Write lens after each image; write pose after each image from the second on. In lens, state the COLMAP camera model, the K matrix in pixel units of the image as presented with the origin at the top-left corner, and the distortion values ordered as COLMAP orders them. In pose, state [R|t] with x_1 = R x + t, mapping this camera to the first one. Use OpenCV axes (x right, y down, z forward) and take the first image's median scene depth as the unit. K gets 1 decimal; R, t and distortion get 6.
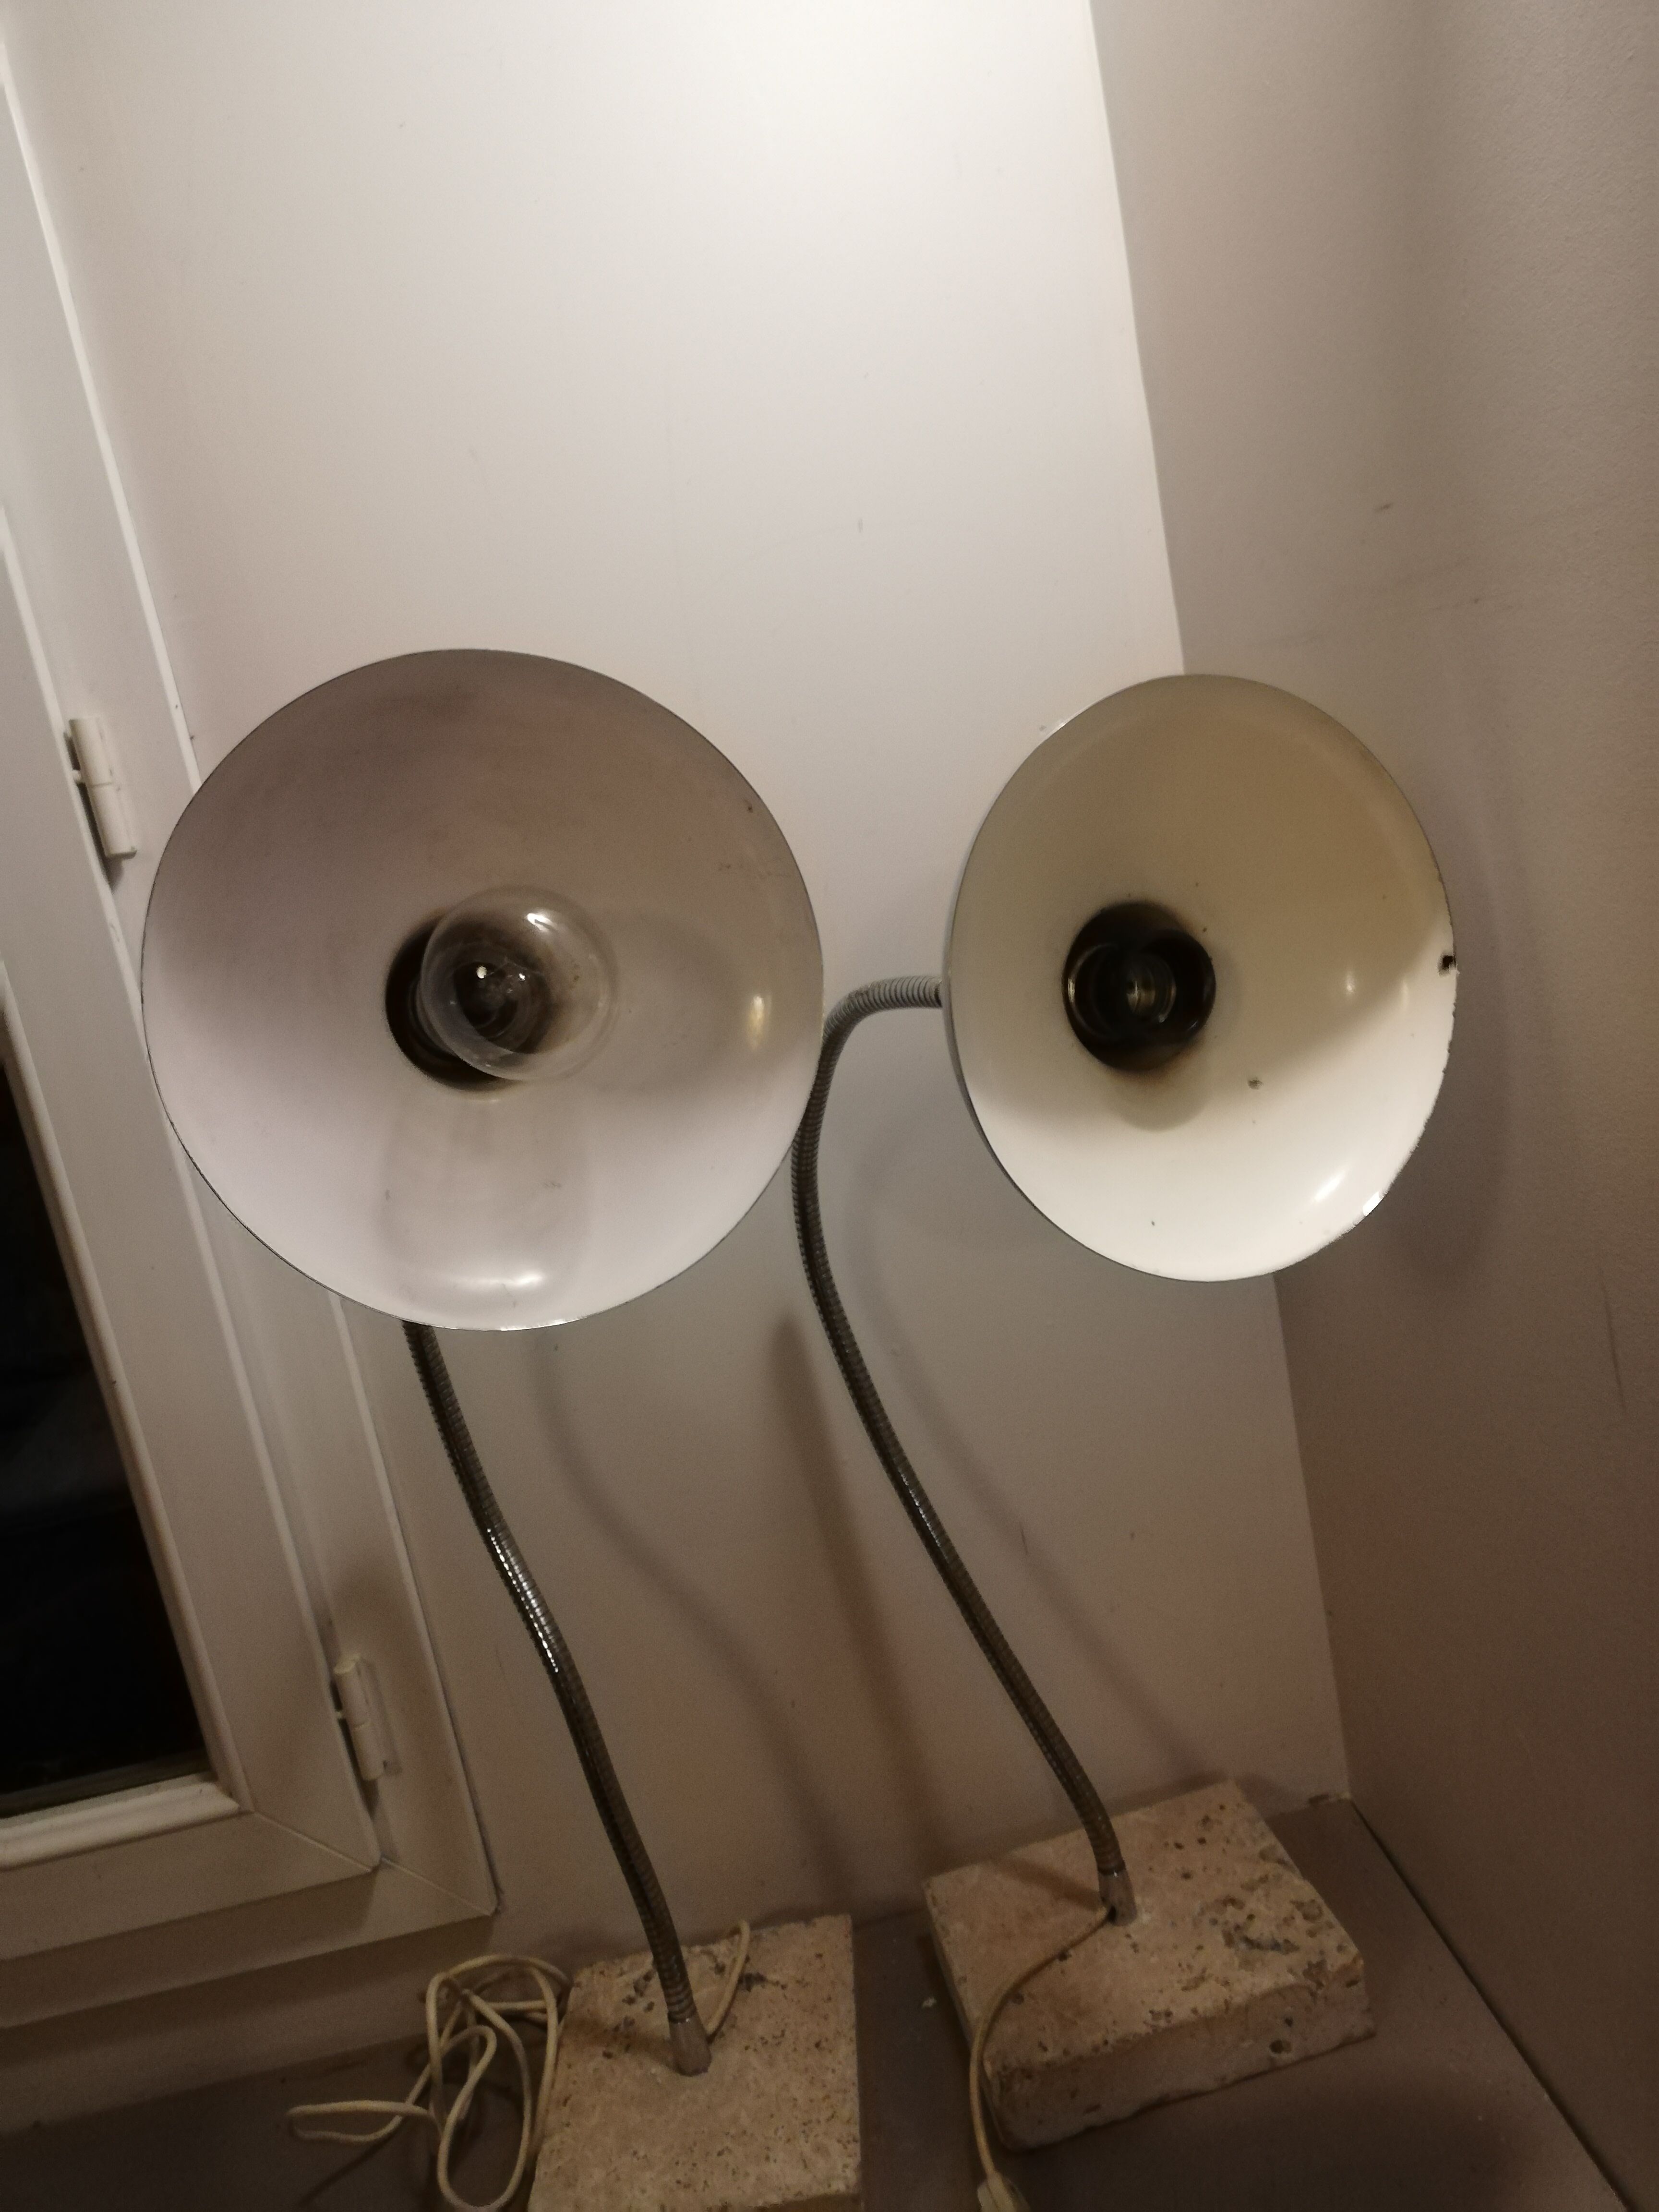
lens RADIAL K [[1667.3, 0, 829.5], [0, 1667.3, 1106.0], [0, 0, 1]] dist [0.063396, -0.087987]
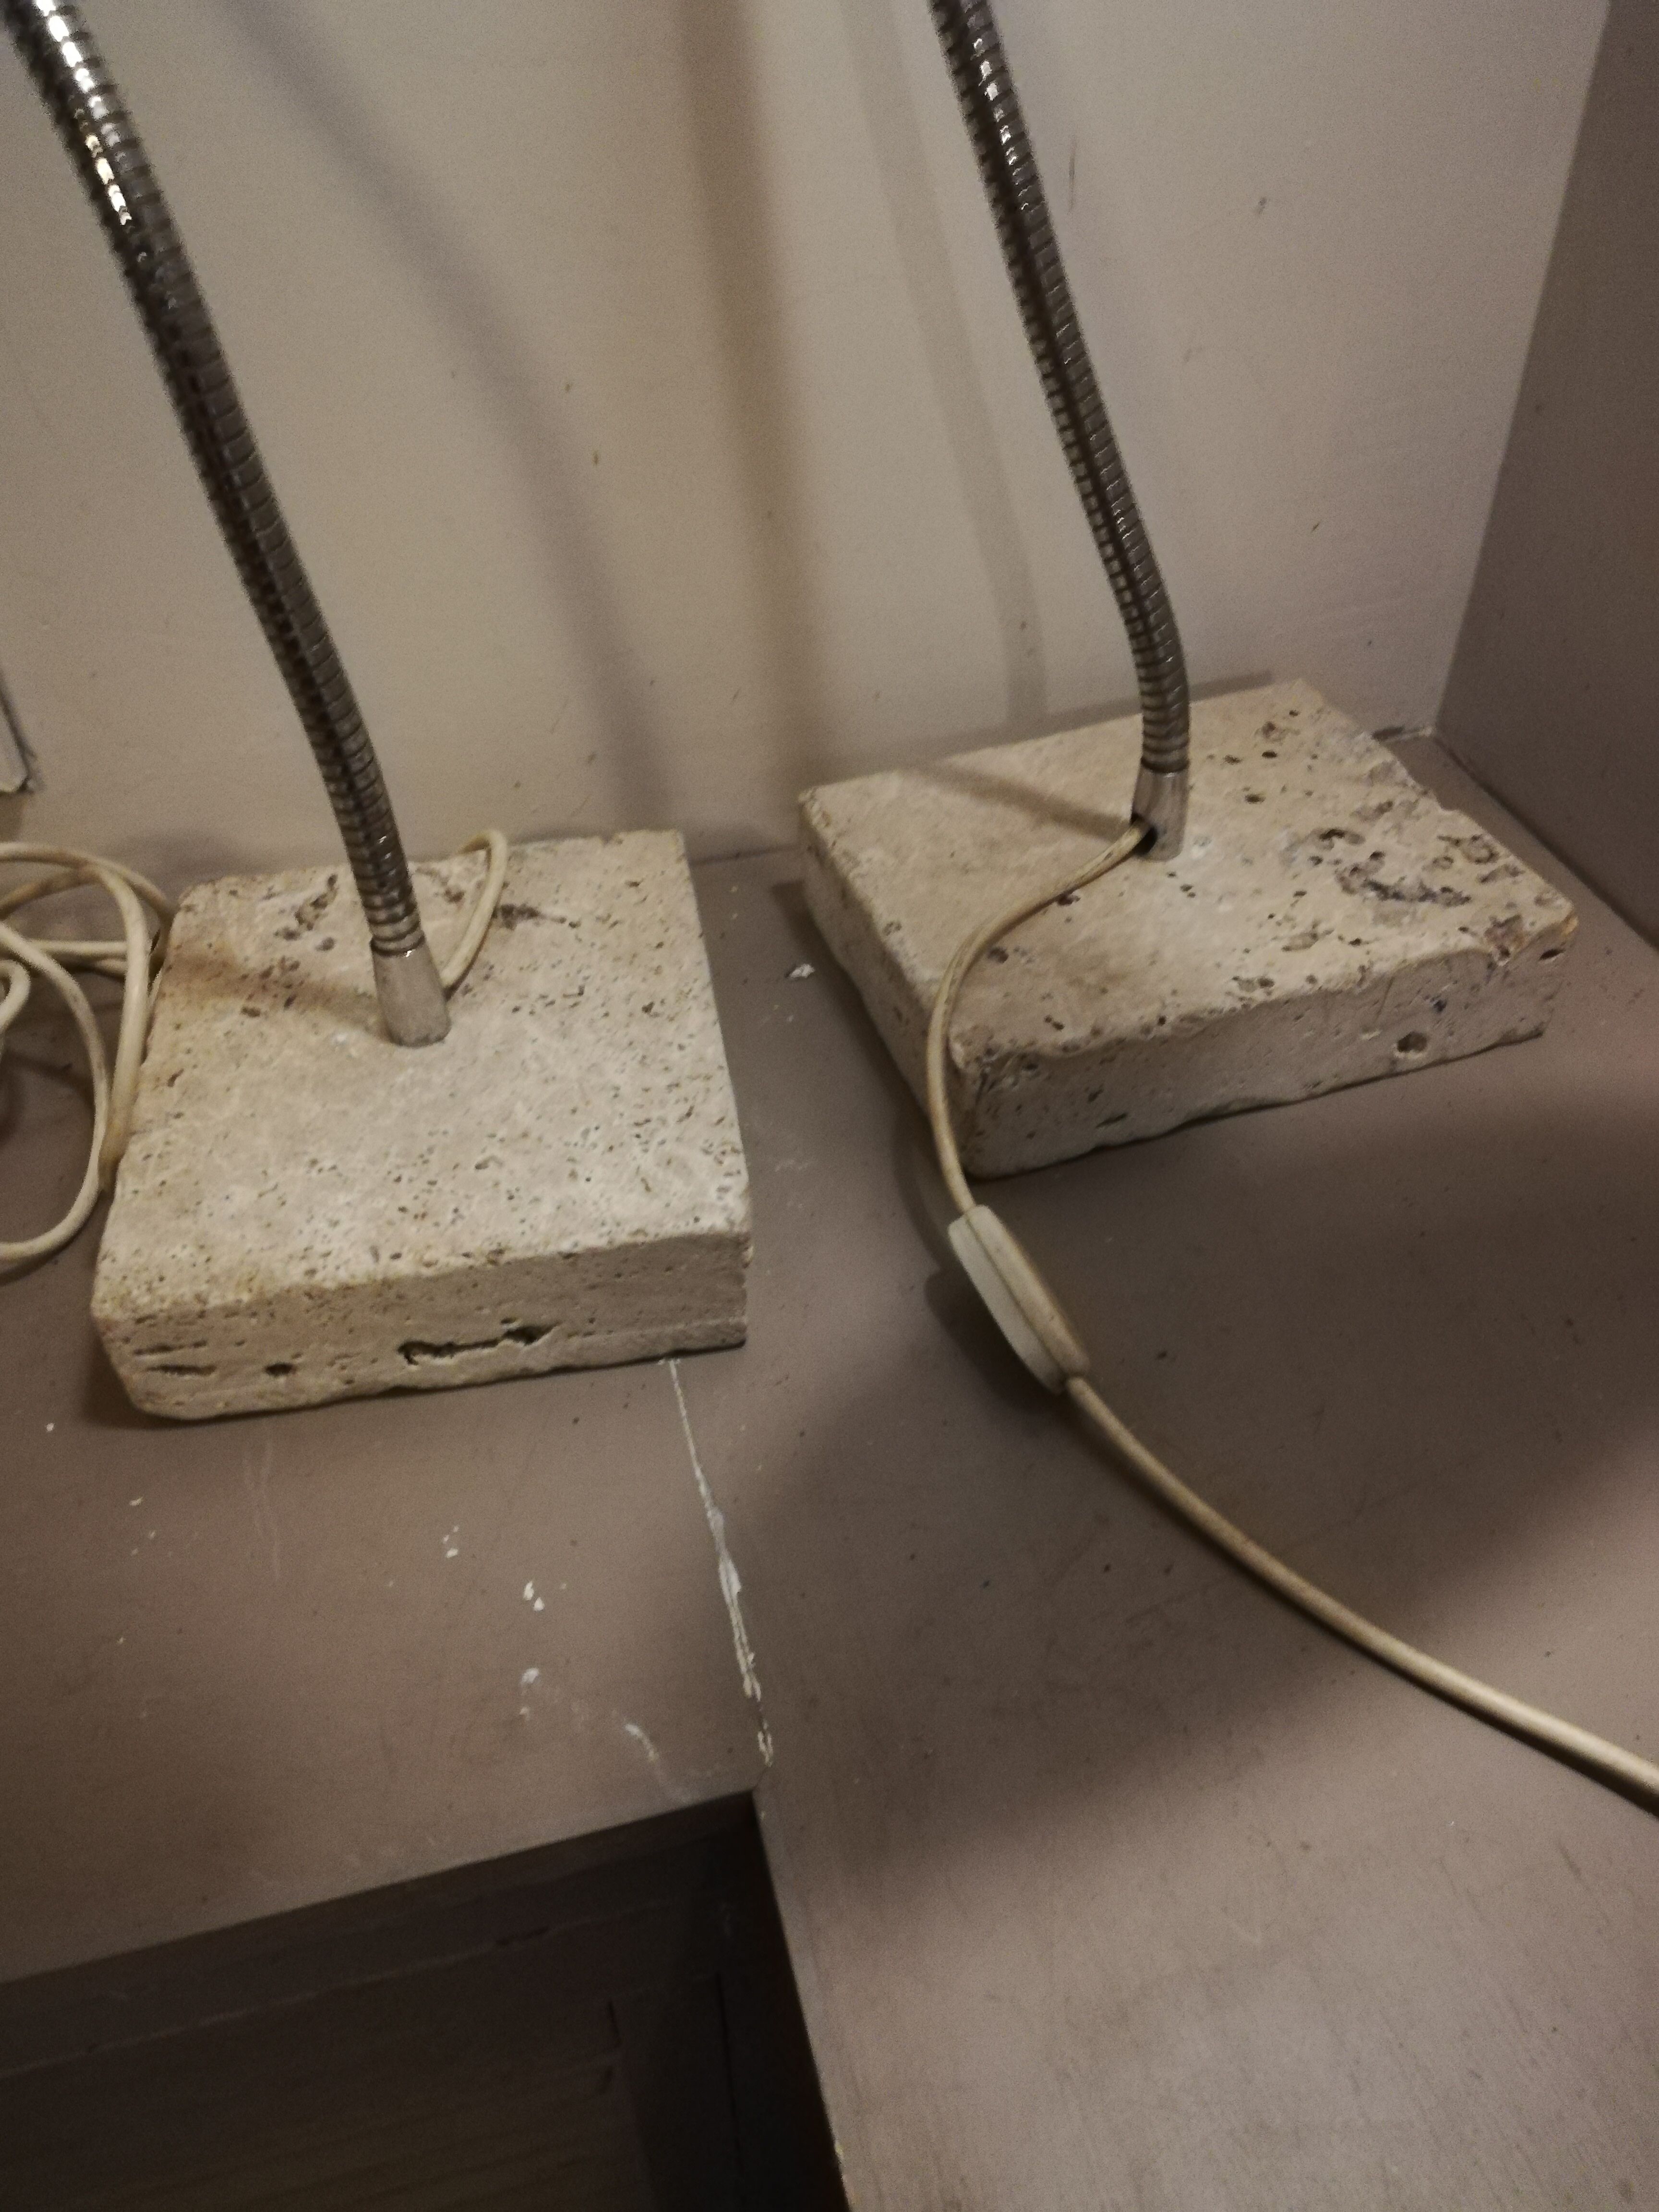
lens RADIAL K [[1667.3, 0, 829.5], [0, 1667.3, 1106.0], [0, 0, 1]] dist [0.063396, -0.087987]
pose [[0.971813, 0.034893, 0.233157, -0.076641], [-0.142357, 0.875180, 0.462379, 0.317287], [-0.187921, -0.482537, 0.855479, 0.493422]]
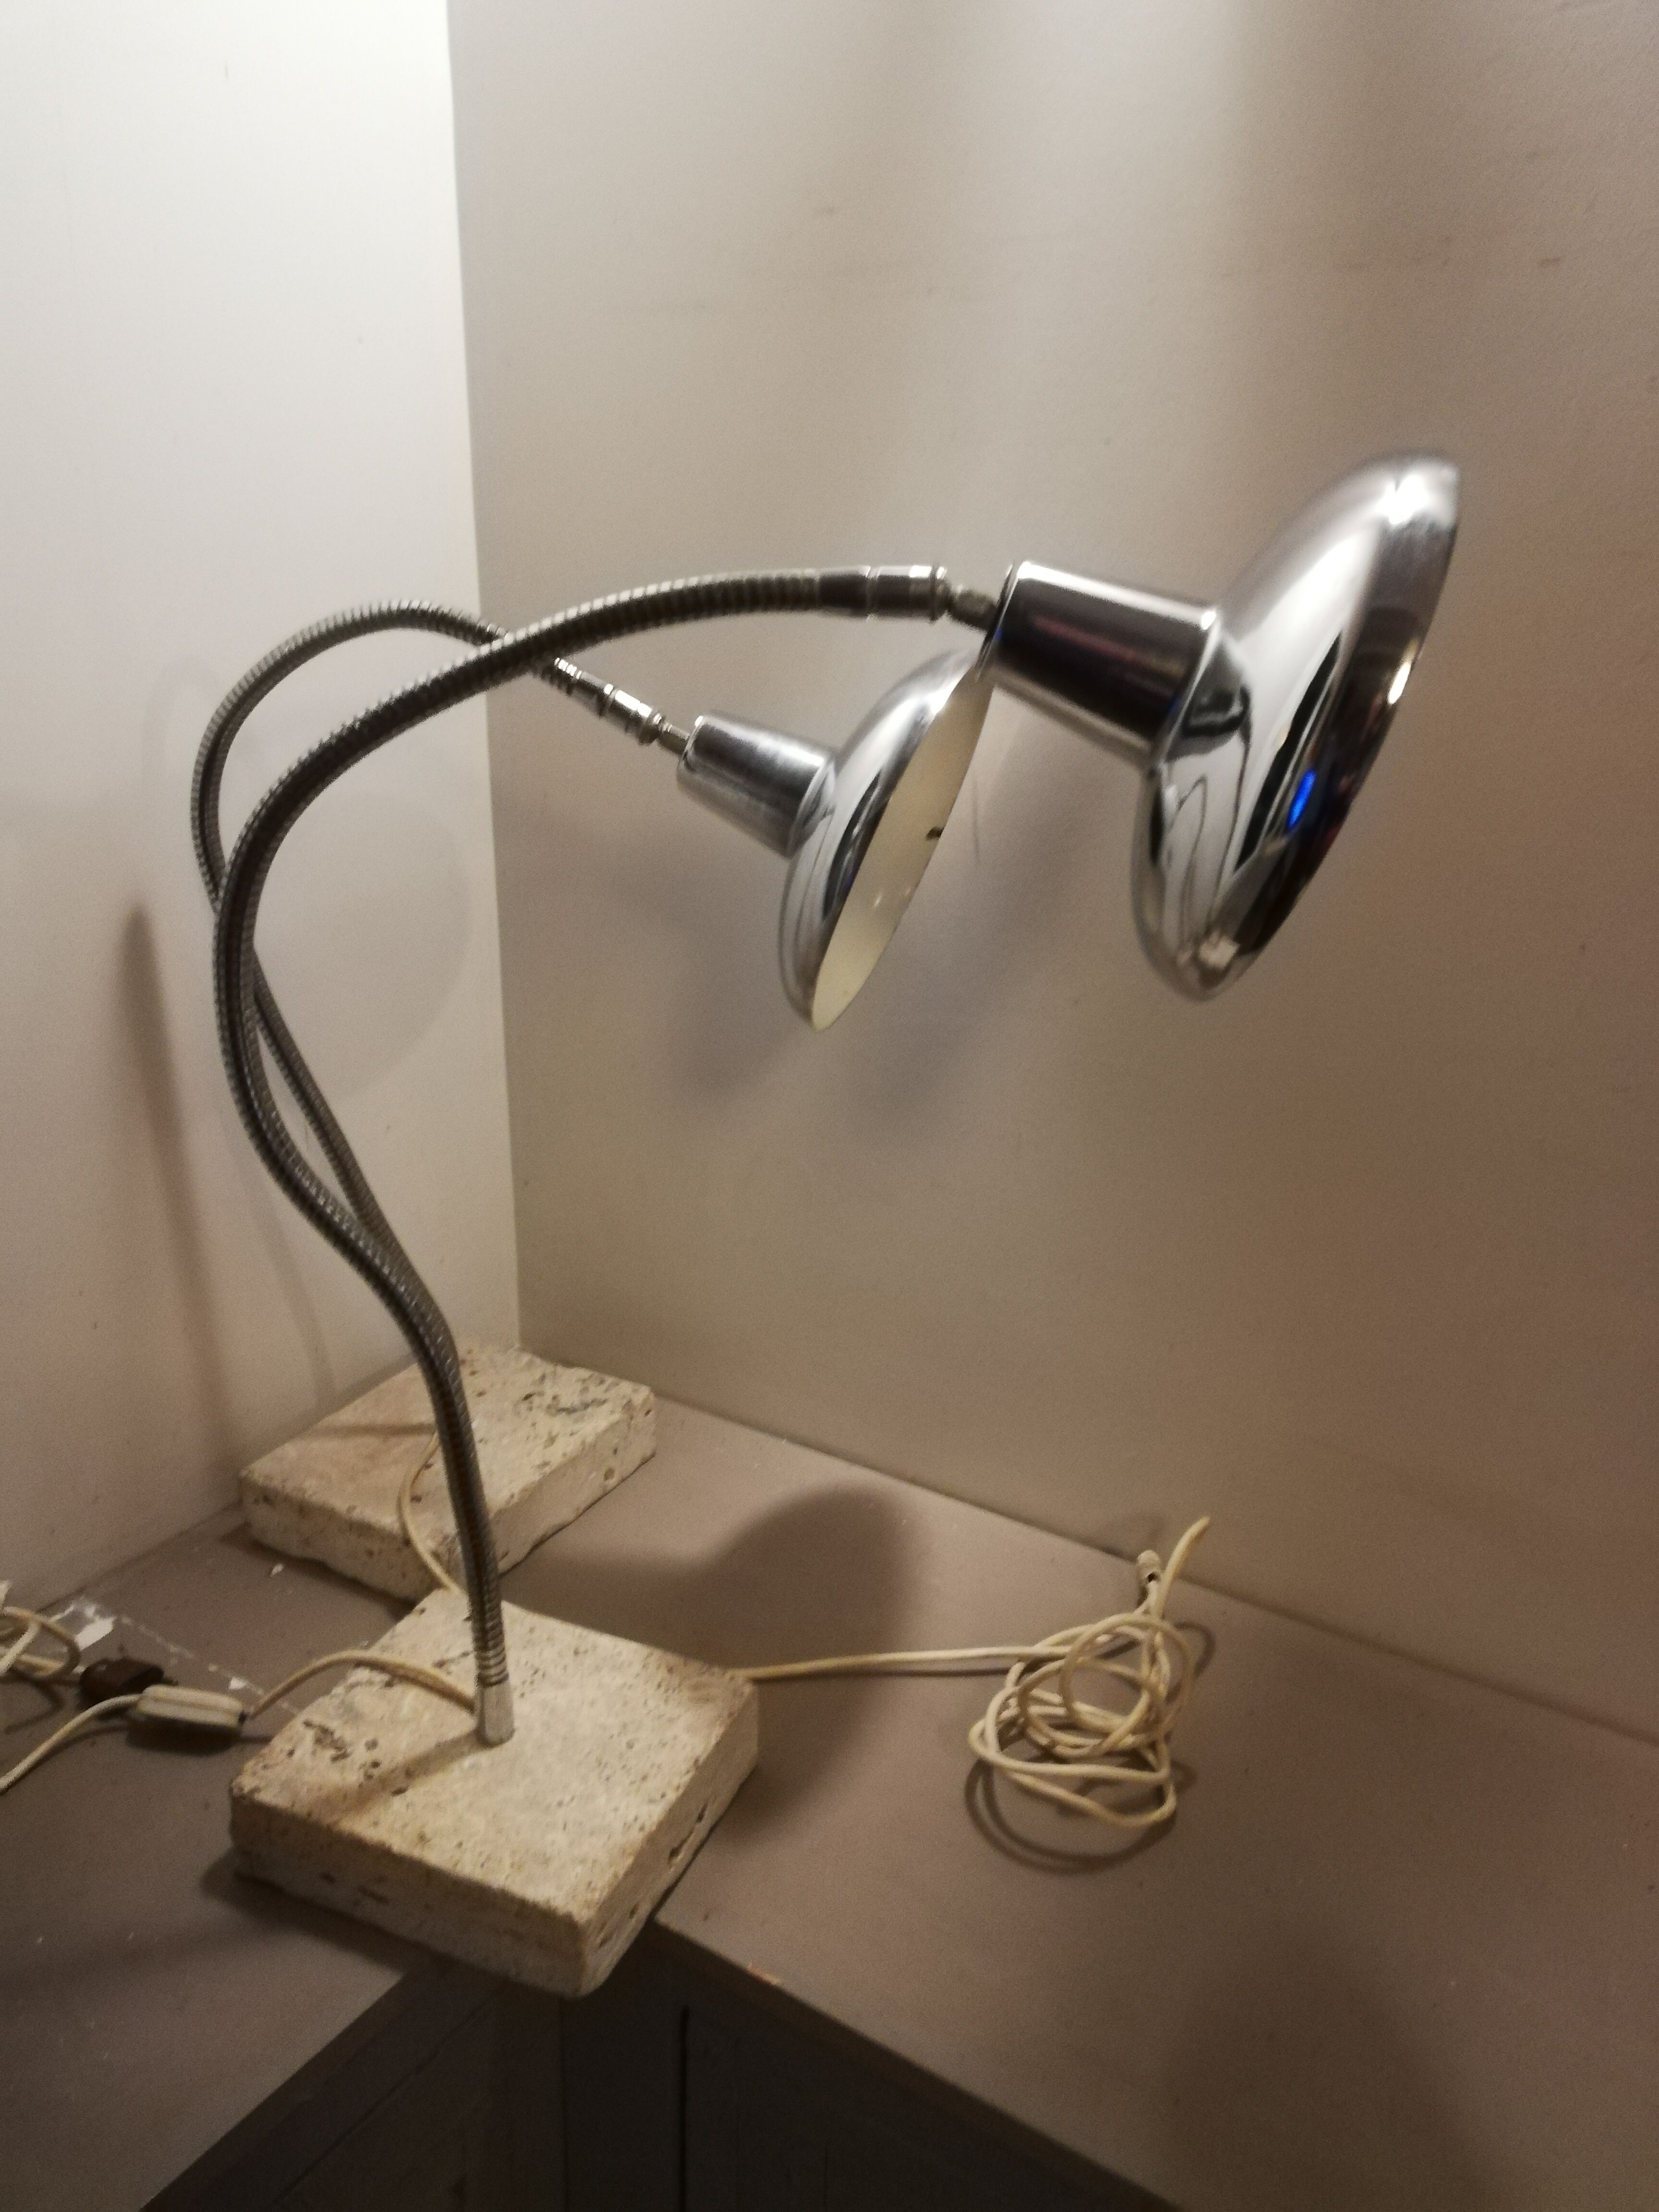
lens RADIAL K [[1667.3, 0, 829.5], [0, 1667.3, 1106.0], [0, 0, 1]] dist [0.063396, -0.087987]
pose [[0.613619, -0.043202, 0.788419, -0.577487], [0.028213, 0.999064, 0.032787, 0.243495], [-0.789098, 0.002125, 0.614264, 0.109775]]
